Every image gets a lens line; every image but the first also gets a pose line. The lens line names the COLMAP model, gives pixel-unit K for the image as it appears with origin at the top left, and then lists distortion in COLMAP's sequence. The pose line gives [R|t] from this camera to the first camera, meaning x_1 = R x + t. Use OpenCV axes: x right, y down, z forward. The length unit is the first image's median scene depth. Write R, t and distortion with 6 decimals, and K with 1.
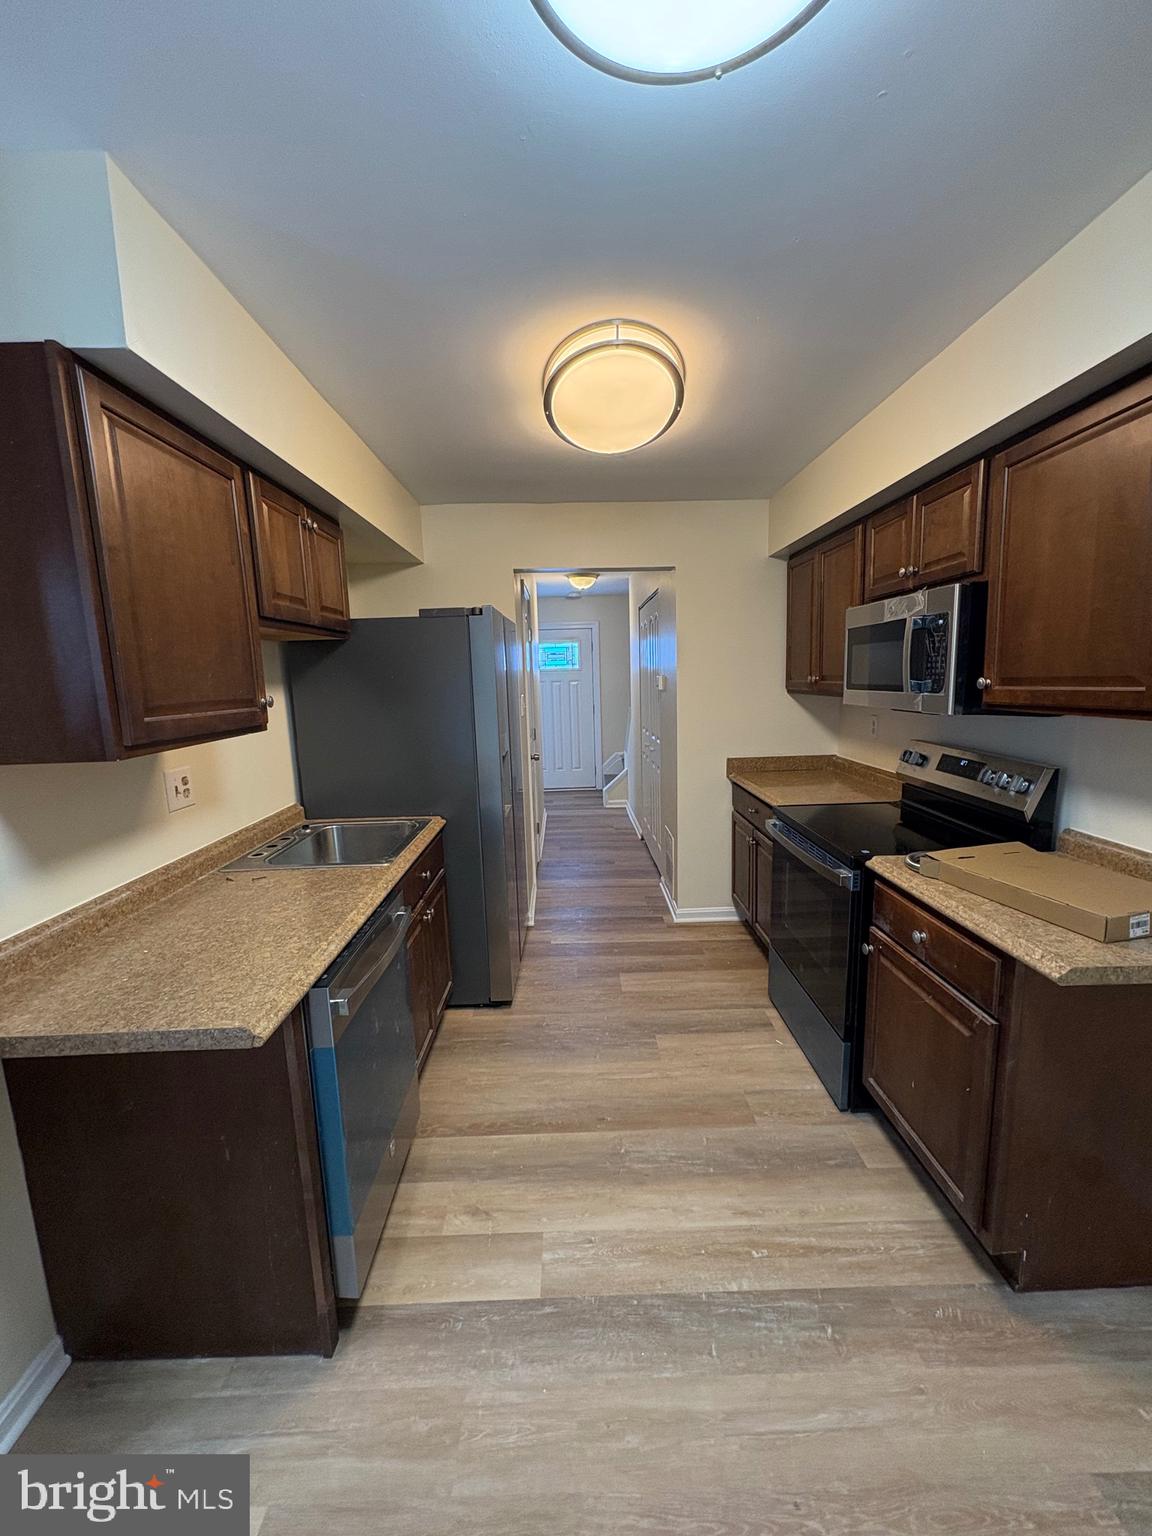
lens RADIAL K [[615.3, 0, 578.7], [0, 615.3, 768.0], [0, 0, 1]] dist [0.001624, 0.000212]
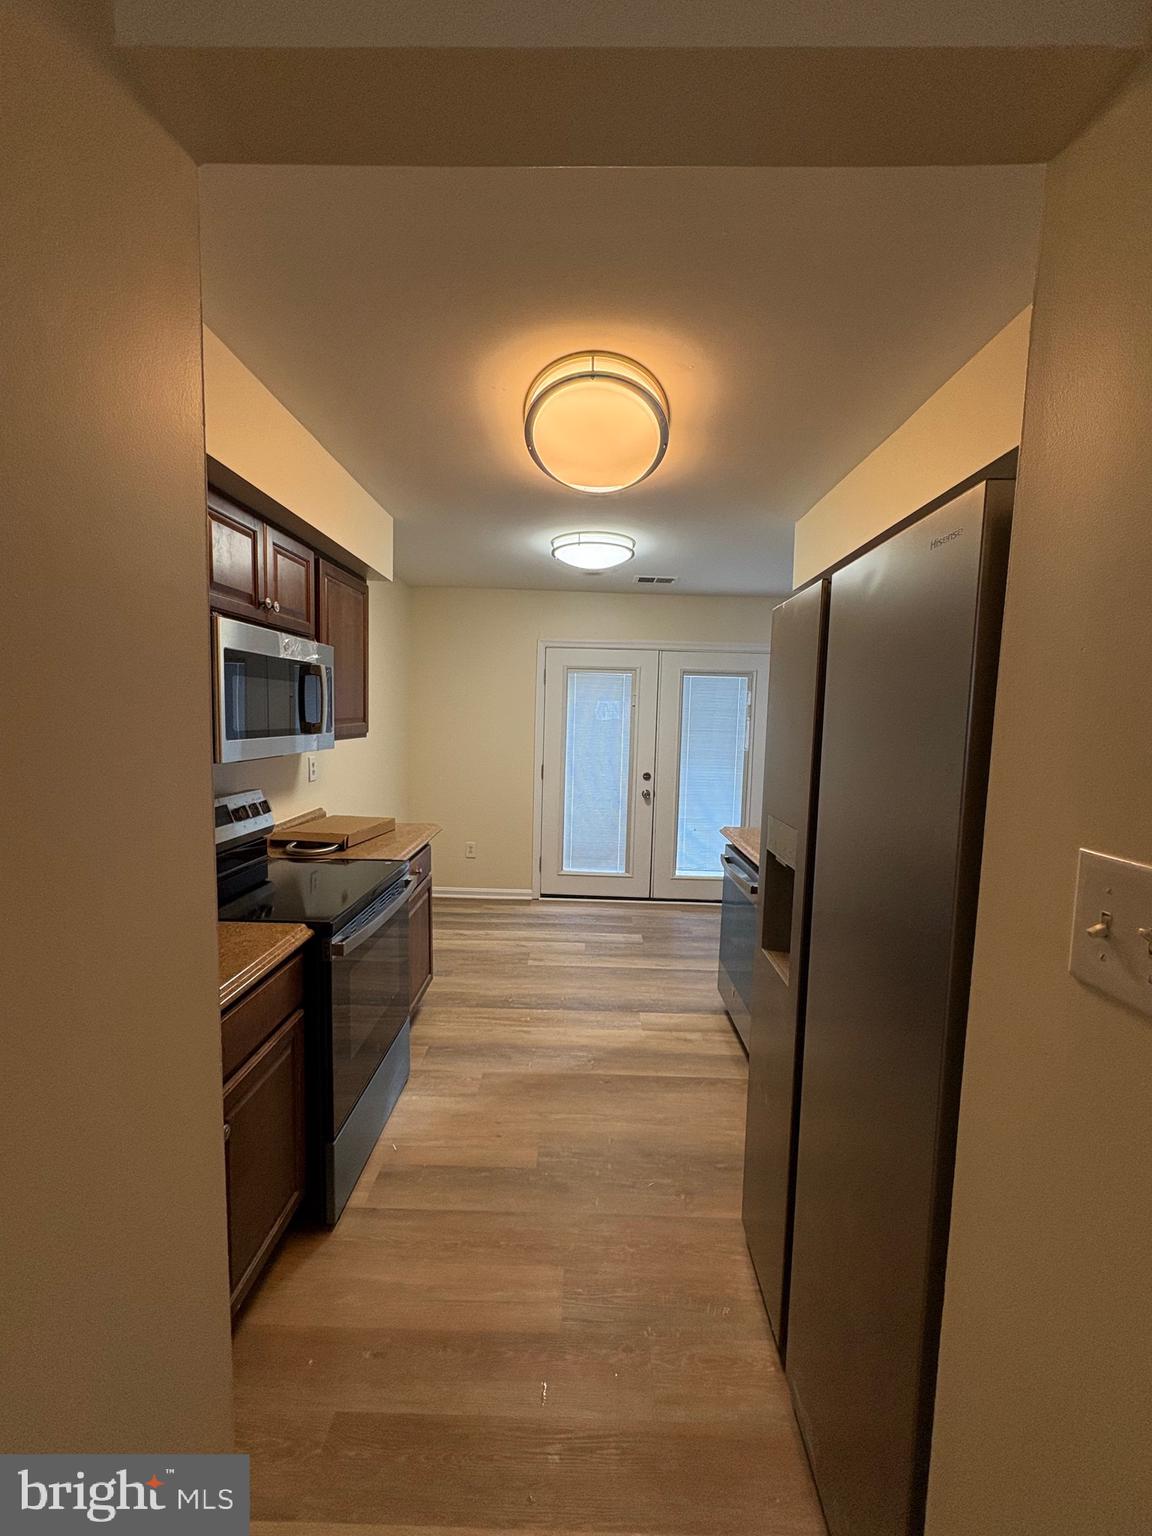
lens RADIAL K [[615.3, 0, 574.0], [0, 615.3, 770.7], [0, 0, 1]] dist [0.001624, 0.000212]
pose [[-0.999340, 0.008317, 0.035352, 0.057587], [0.016315, 0.972484, 0.232396, -0.320034], [-0.032447, 0.232819, -0.971979, 2.160480]]
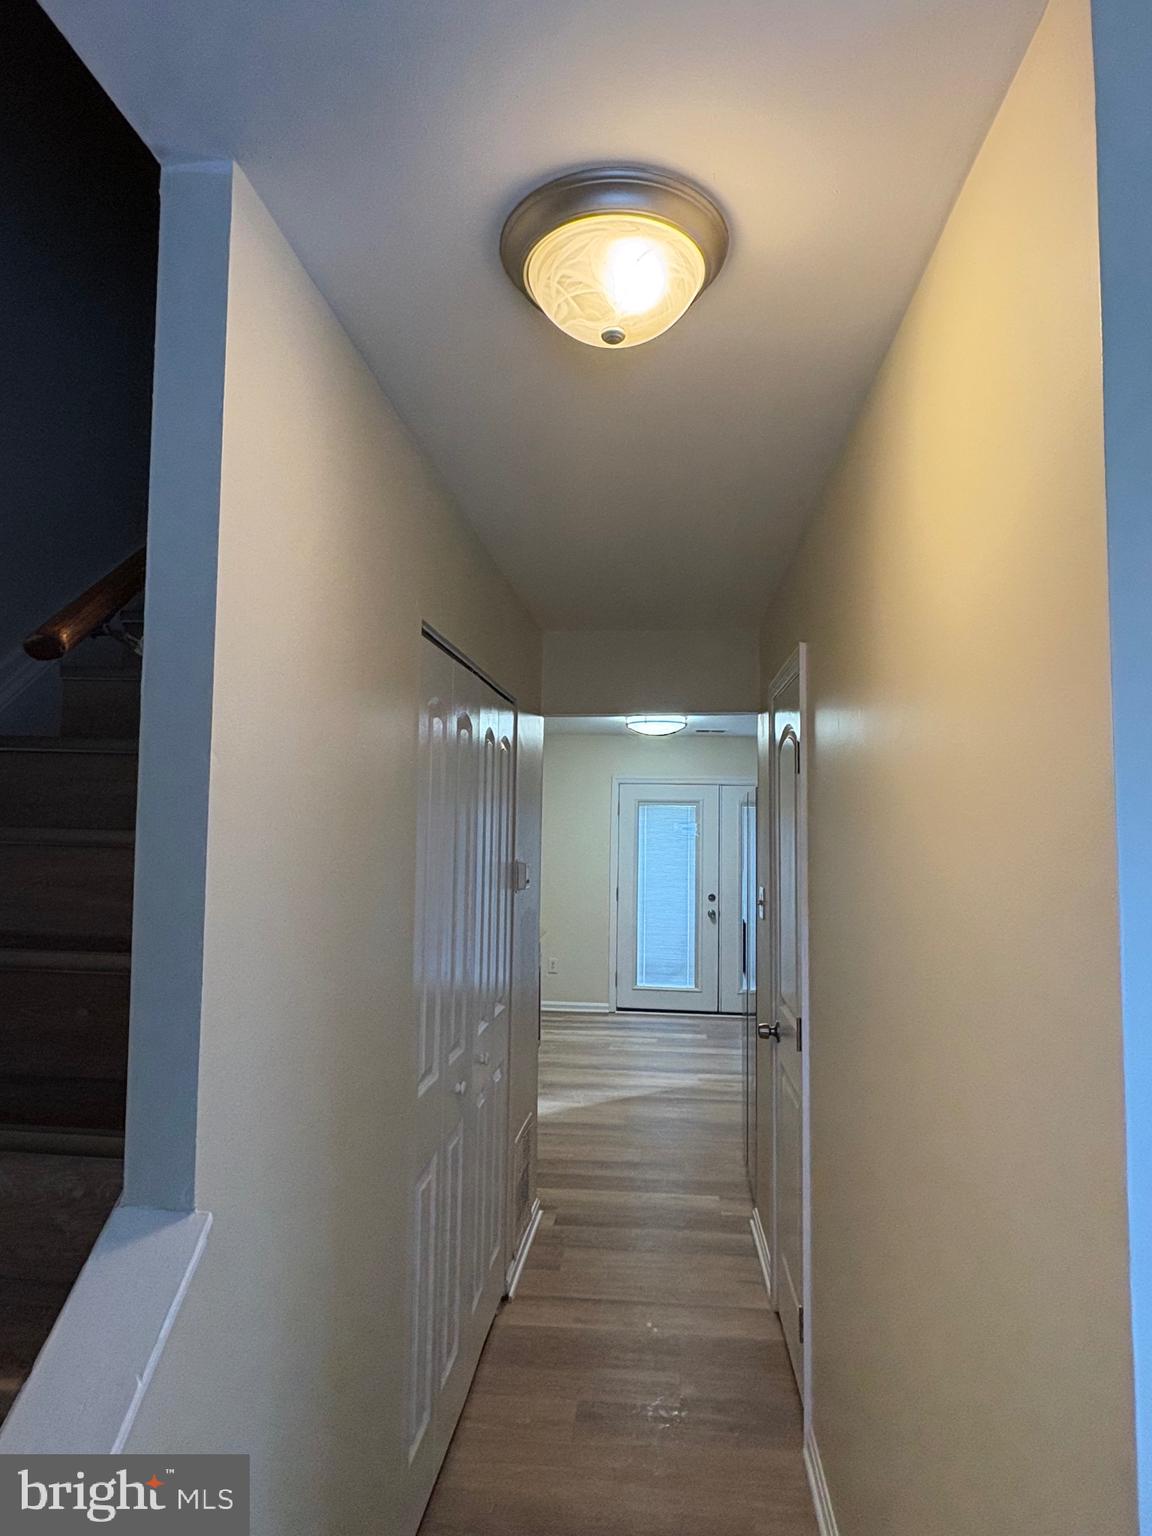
lens RADIAL K [[898.2, 0, 575.1], [0, 898.2, 769.5], [0, 0, 1]] dist [0.001464, -0.000009]
pose [[-0.992998, 0.030122, 0.114228, -0.014725], [0.037898, 0.997065, 0.066524, -0.565144], [-0.111889, 0.070387, -0.991225, 3.685083]]
